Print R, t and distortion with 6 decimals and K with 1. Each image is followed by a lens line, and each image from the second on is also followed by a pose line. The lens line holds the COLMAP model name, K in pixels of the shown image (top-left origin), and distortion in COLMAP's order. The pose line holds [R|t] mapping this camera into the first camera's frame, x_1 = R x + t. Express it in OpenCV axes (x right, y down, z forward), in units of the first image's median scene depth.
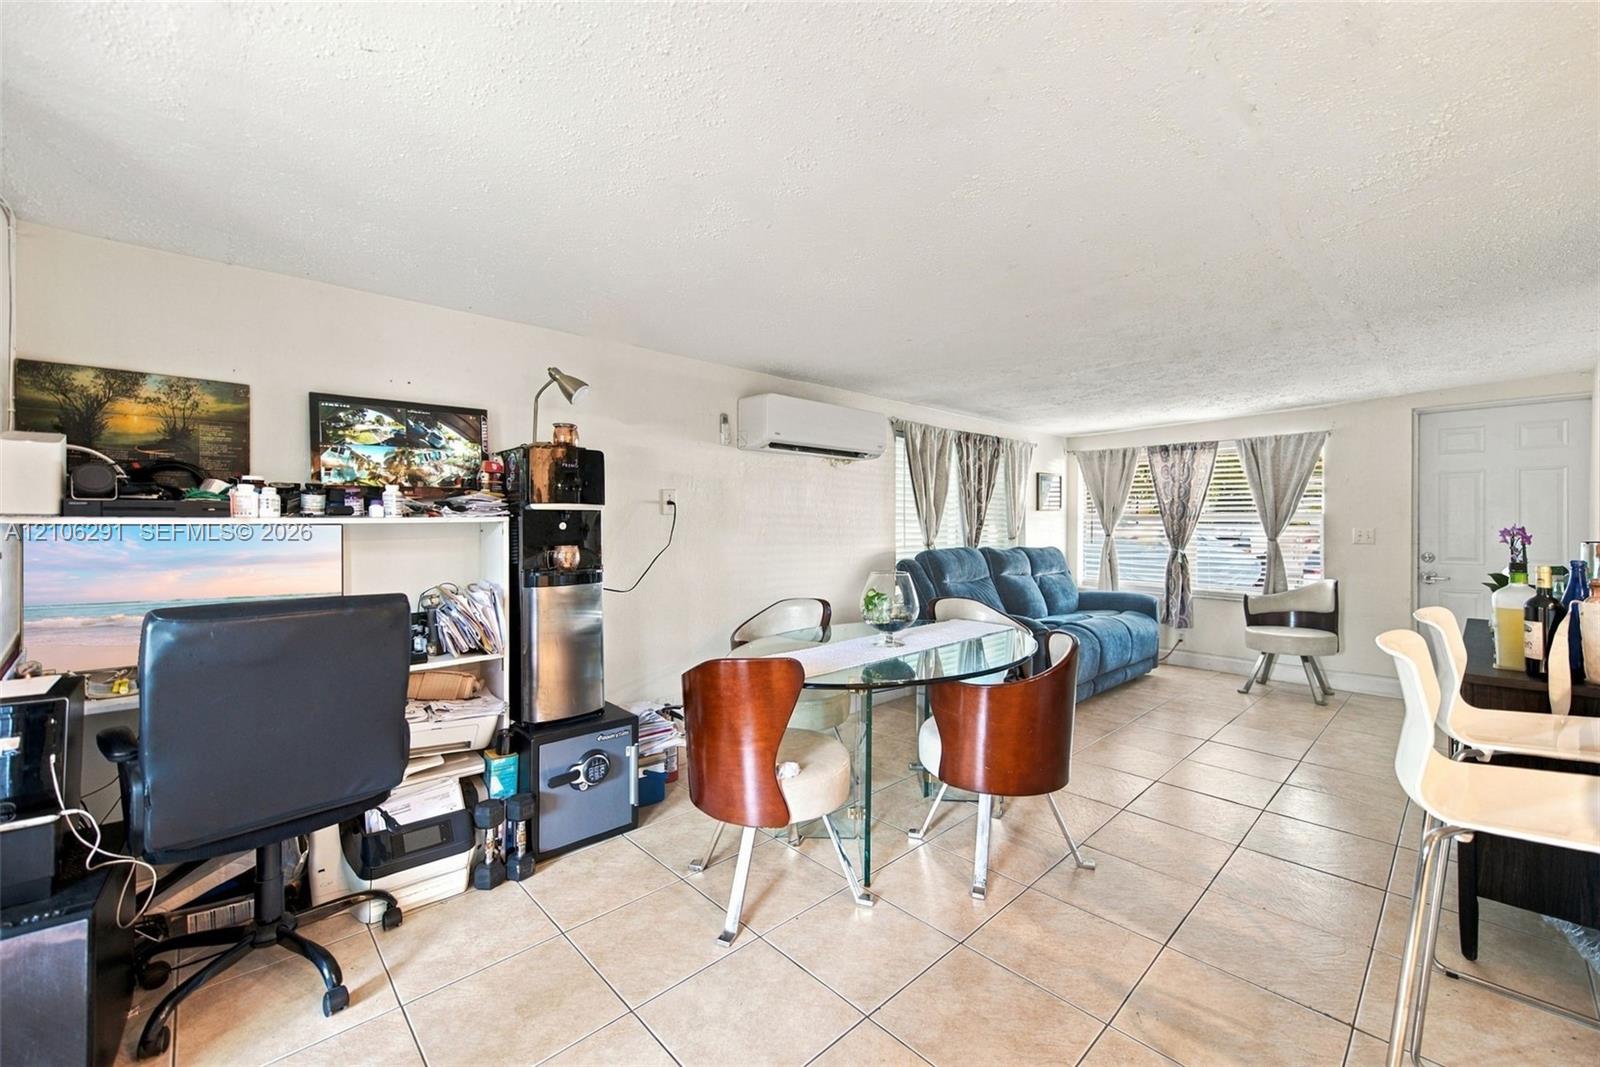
lens RADIAL K [[627.9, 0, 797.1], [0, 627.9, 520.1], [0, 0, 1]] dist [0.001679, -0.000045]
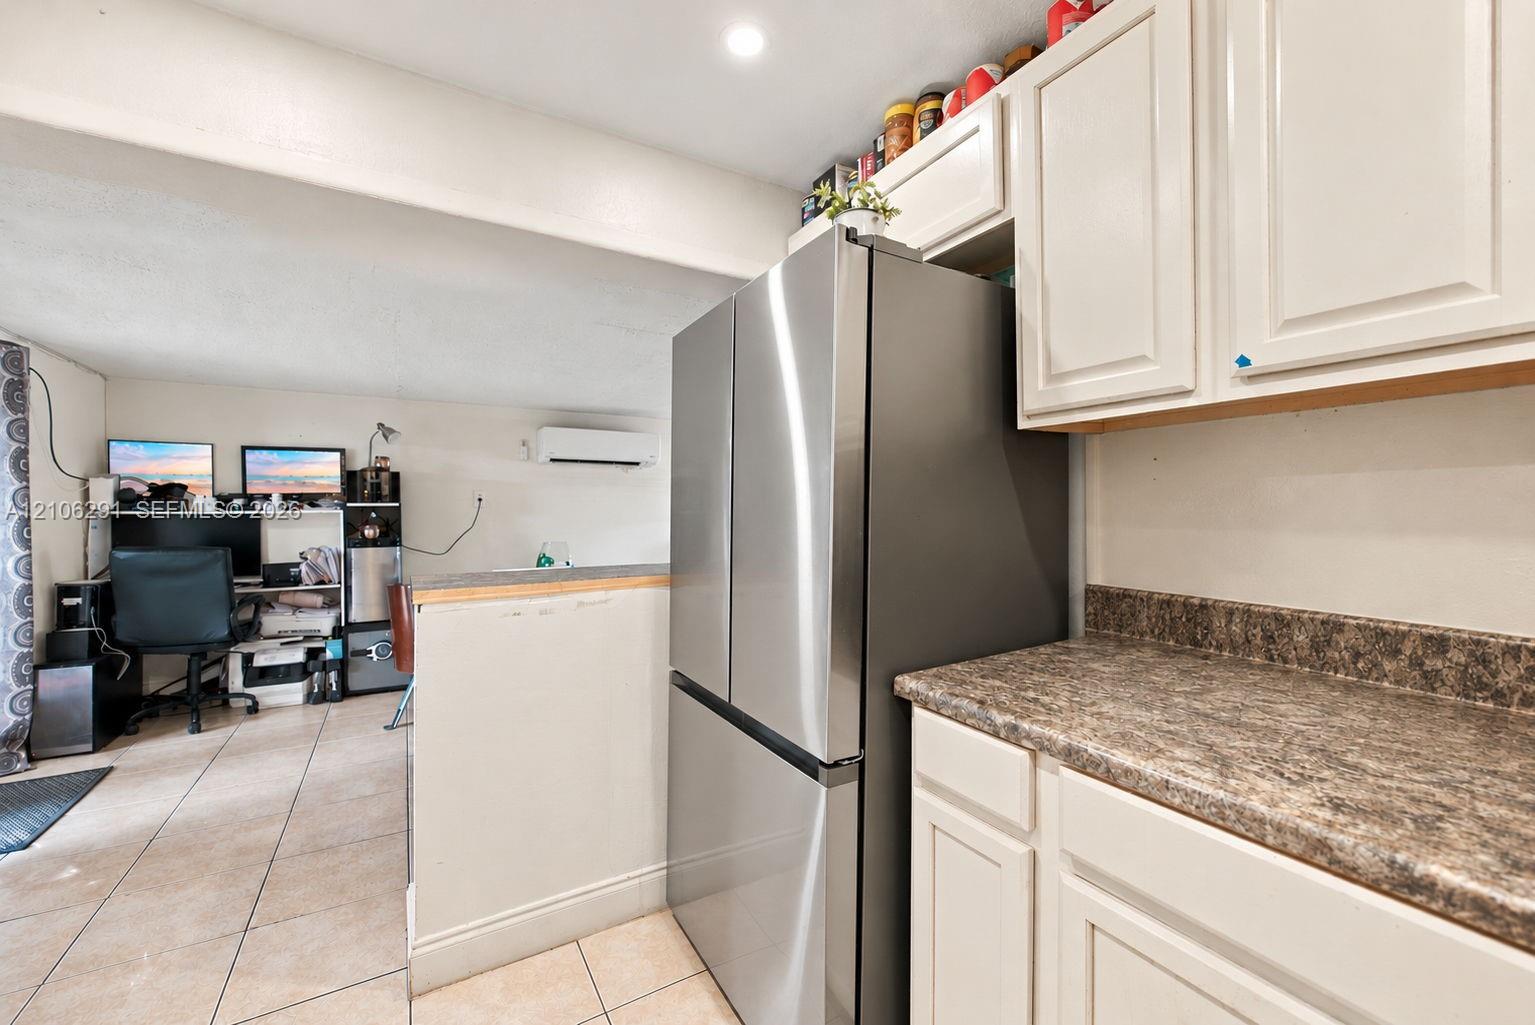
lens RADIAL K [[602.4, 0, 771.9], [0, 602.4, 522.5], [0, 0, 1]] dist [0.001679, -0.000045]
pose [[0.978200, 0.003415, -0.207636, 1.147028], [0.001904, 0.999675, 0.025414, -0.010669], [0.207655, -0.025256, 0.977876, -0.455510]]
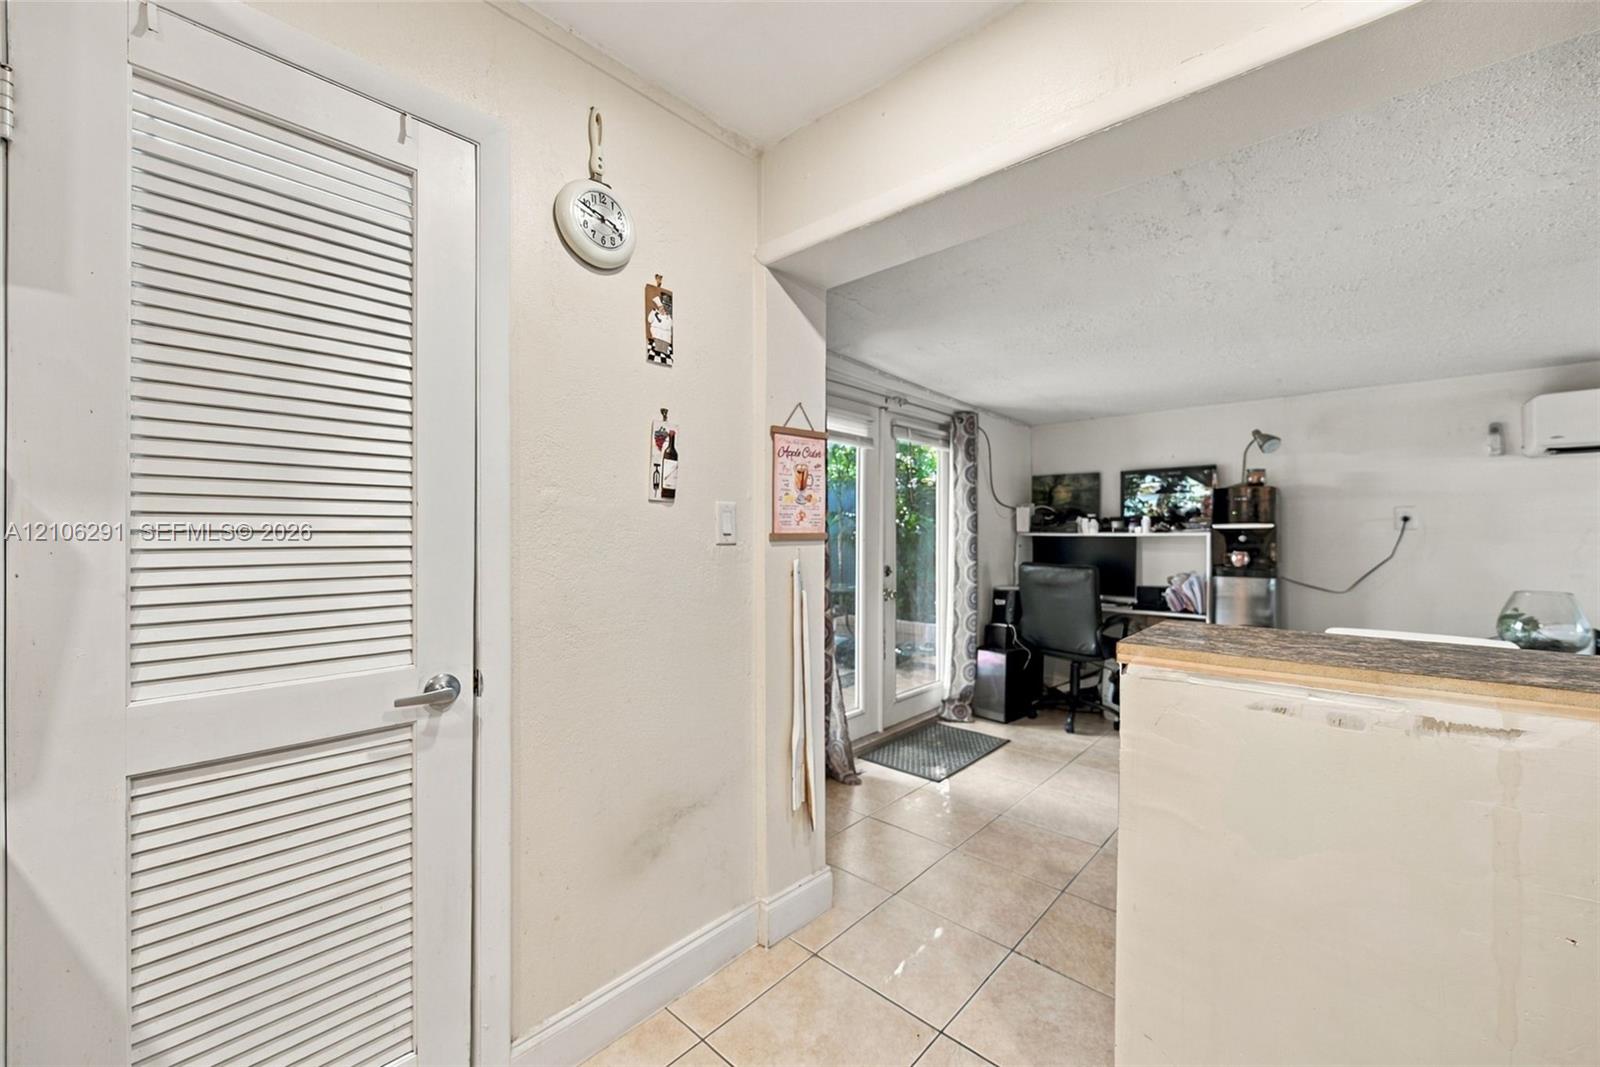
lens RADIAL K [[627.9, 0, 797.3], [0, 627.9, 525.6], [0, 0, 1]] dist [0.001679, -0.000045]
pose [[0.075733, -0.009378, -0.997084, 1.115324], [0.000654, 0.999956, -0.009355, -0.009054], [0.997128, 0.000056, 0.075736, -0.190710]]
